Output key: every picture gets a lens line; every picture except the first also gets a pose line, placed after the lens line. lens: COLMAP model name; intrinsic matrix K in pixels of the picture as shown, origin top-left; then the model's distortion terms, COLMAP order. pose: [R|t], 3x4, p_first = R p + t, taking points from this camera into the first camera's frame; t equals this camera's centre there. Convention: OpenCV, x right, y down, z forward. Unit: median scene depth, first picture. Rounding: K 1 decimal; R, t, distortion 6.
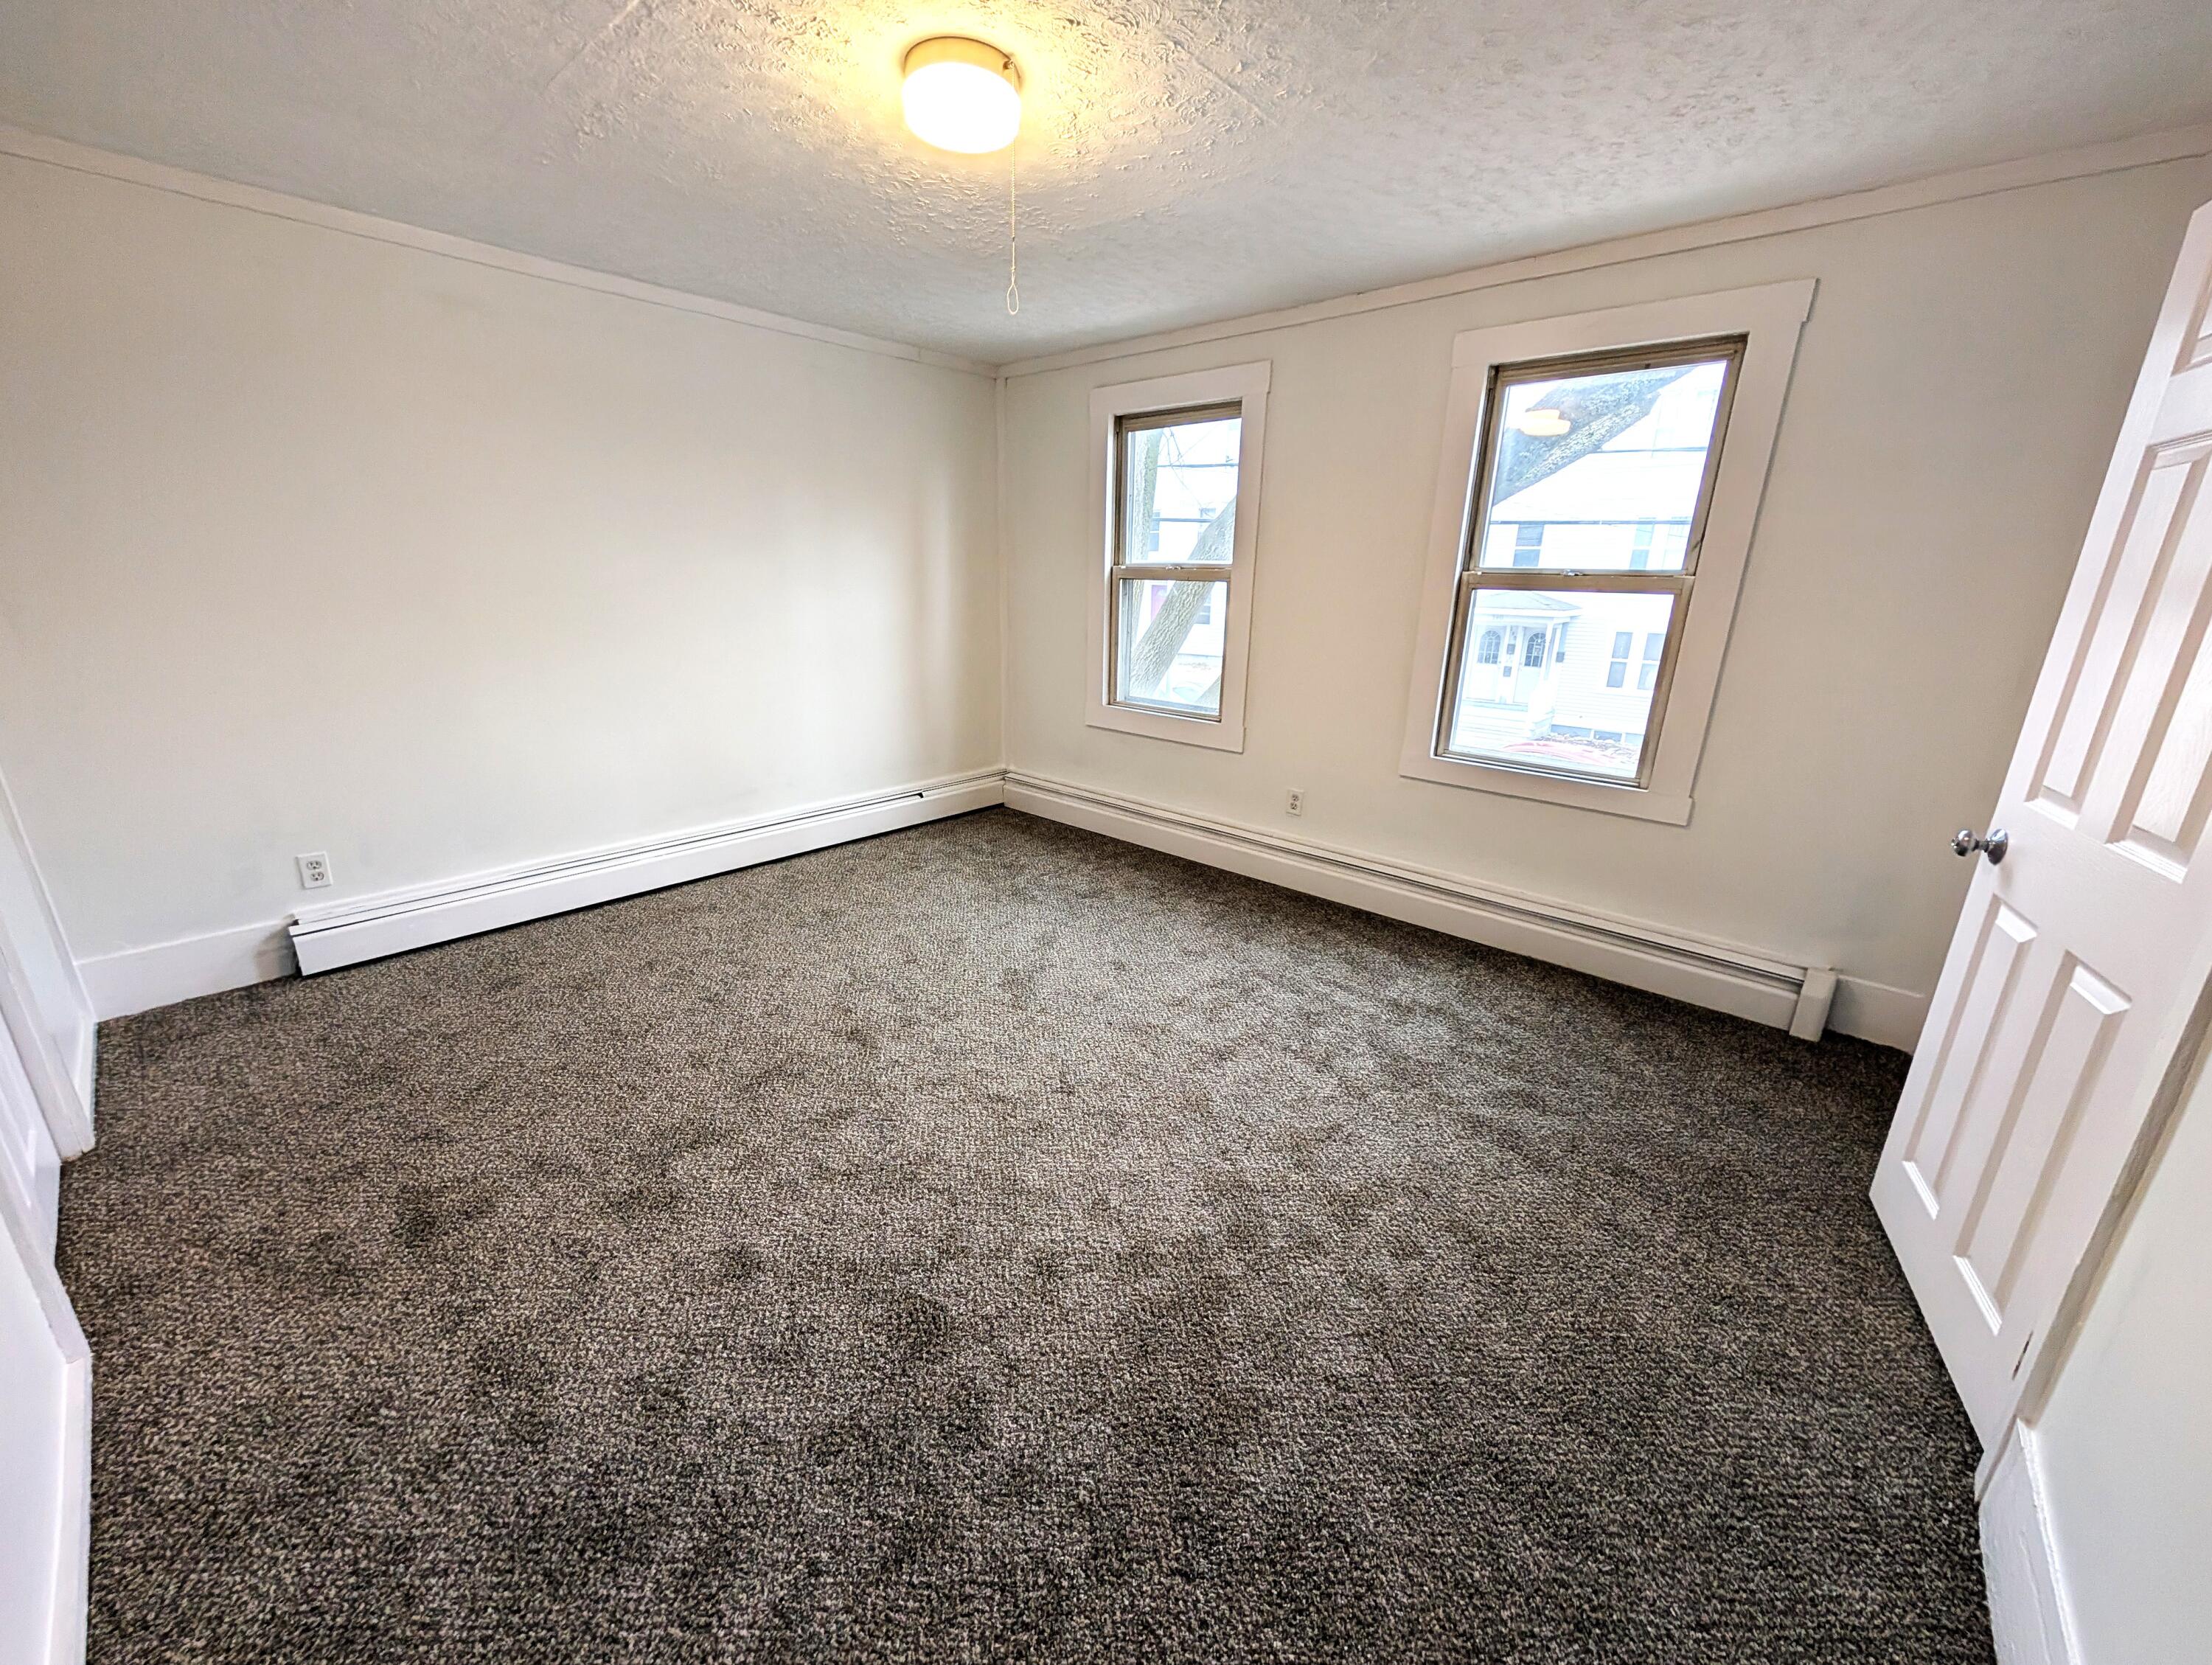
lens RADIAL K [[832.8, 0, 1109.3], [0, 832.8, 824.4], [0, 0, 1]] dist [-0.002584, 0.000348]
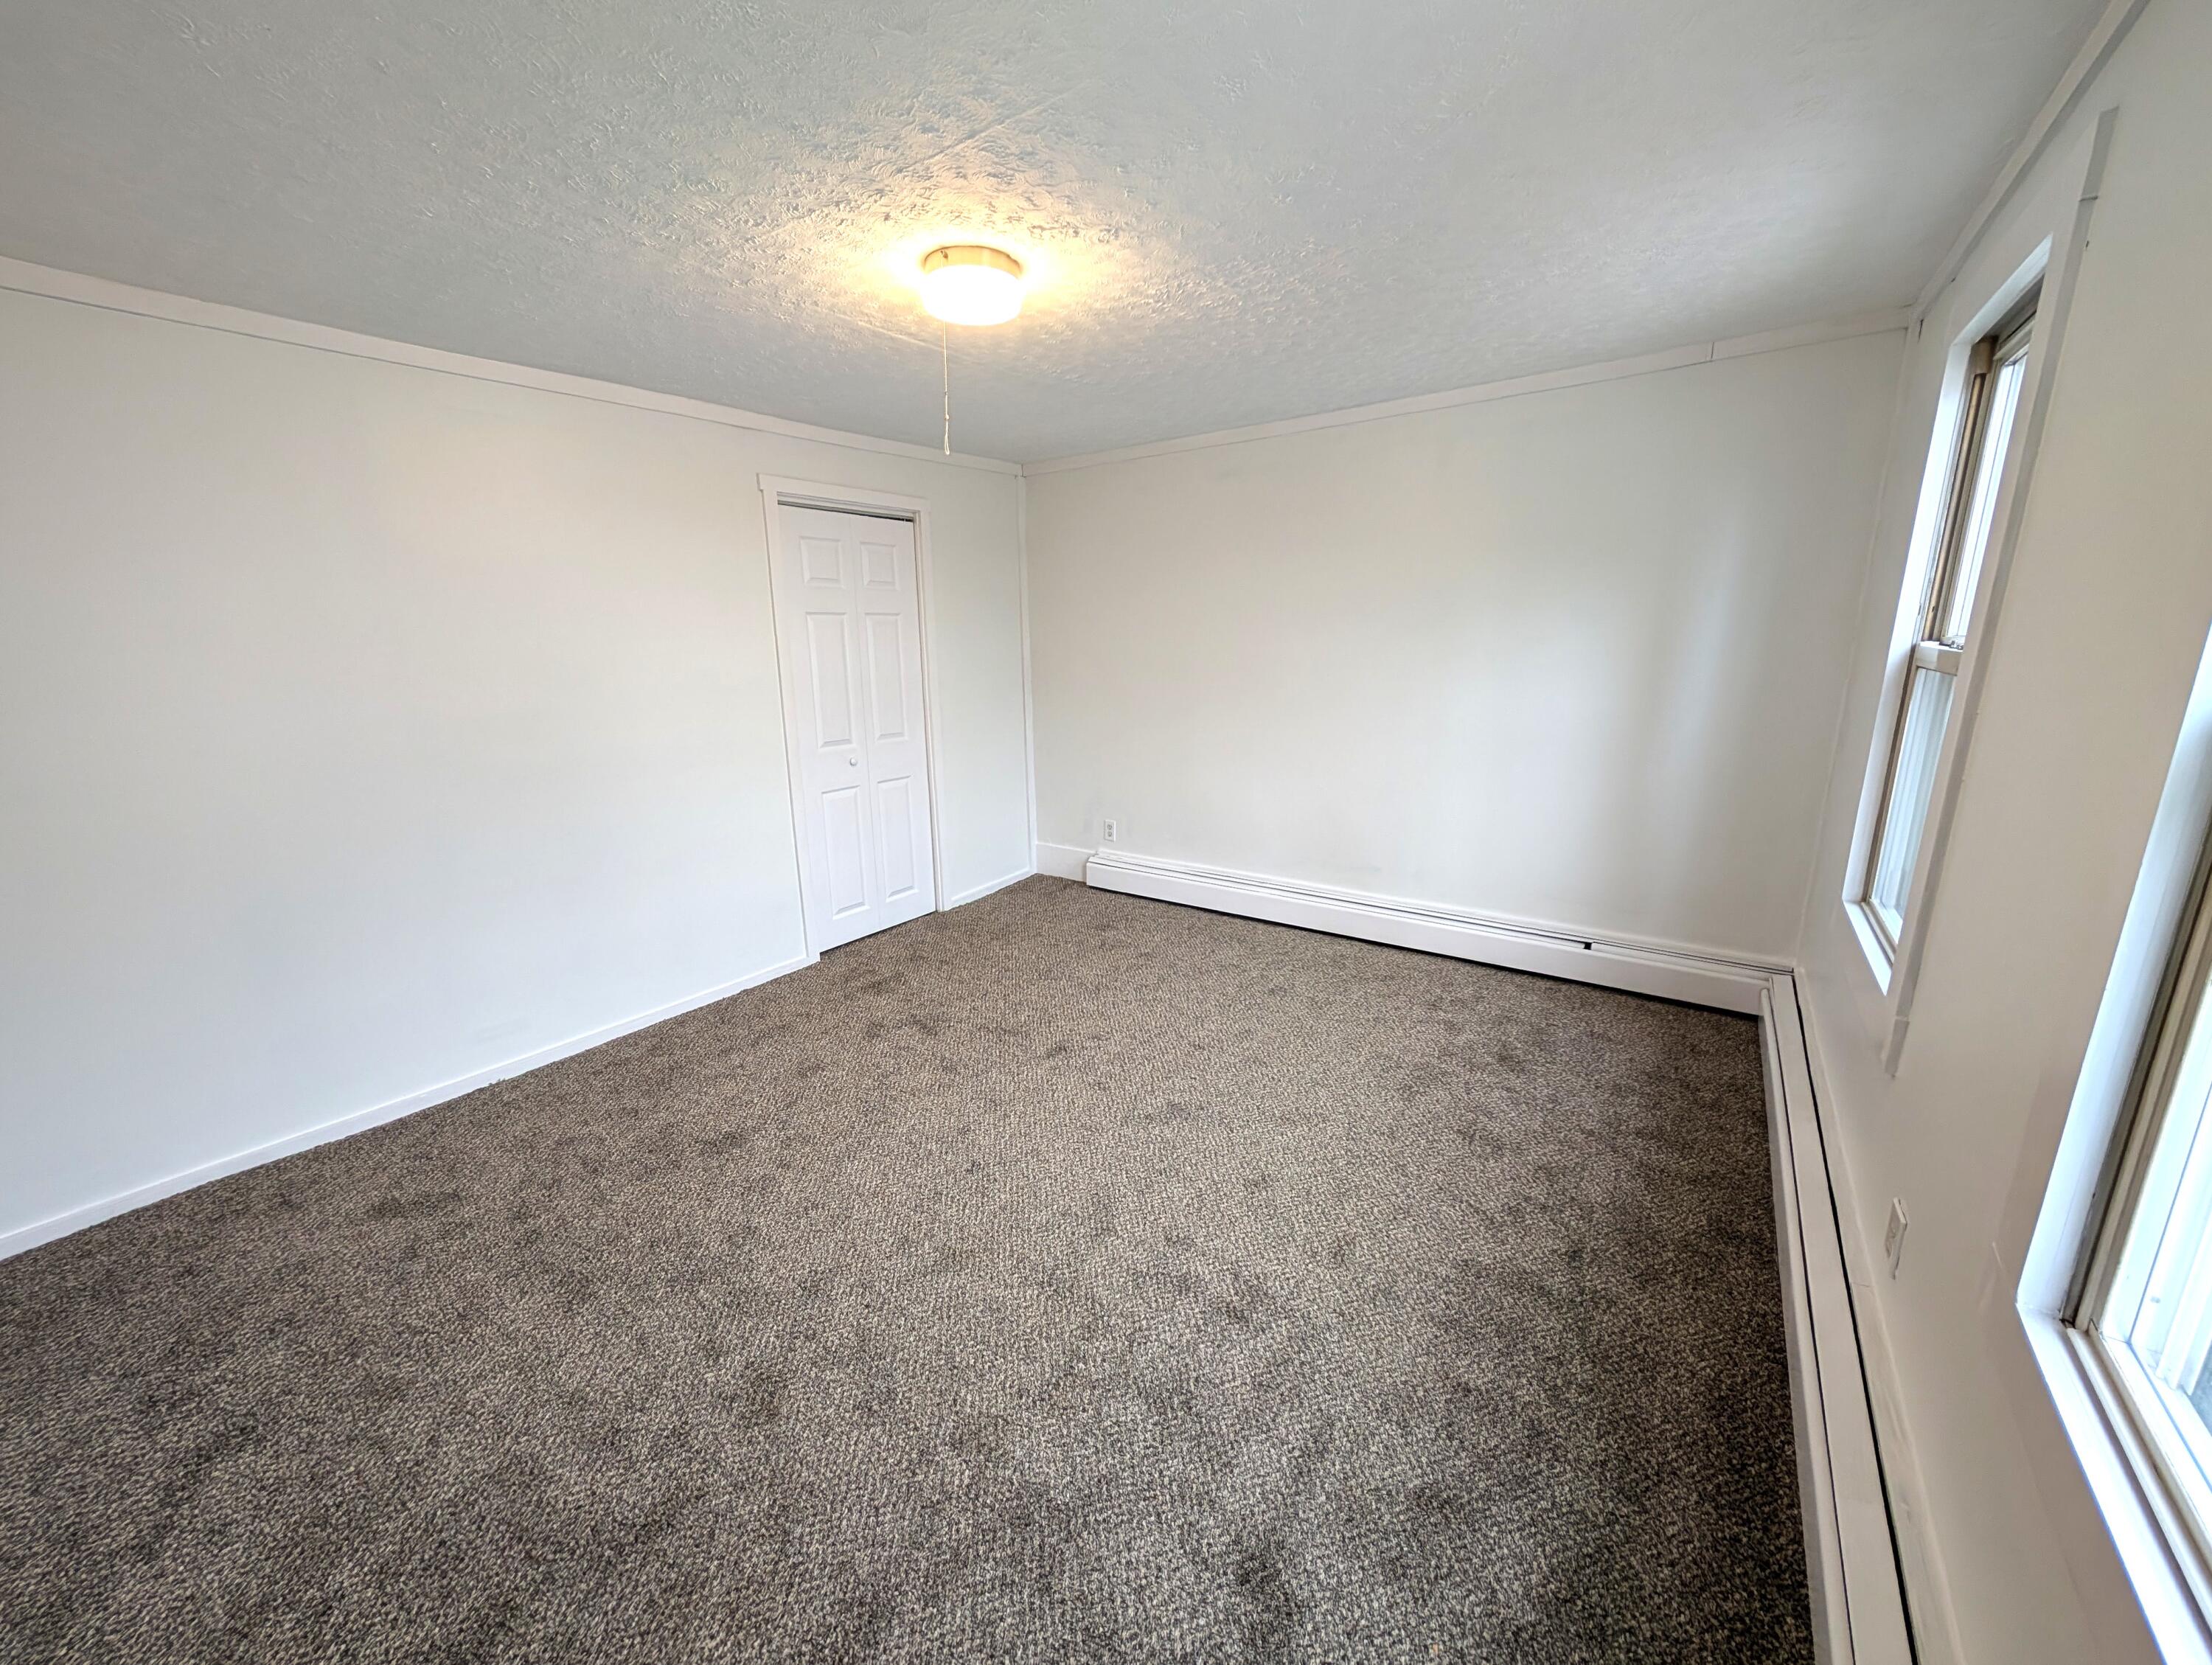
lens RADIAL K [[832.8, 0, 1105.6], [0, 832.8, 830.6], [0, 0, 1]] dist [-0.002584, 0.000348]
pose [[0.101314, 0.208615, -0.972736, 0.624544], [-0.268893, 0.947118, 0.175114, -0.211762], [0.957827, 0.243820, 0.152051, 0.639584]]
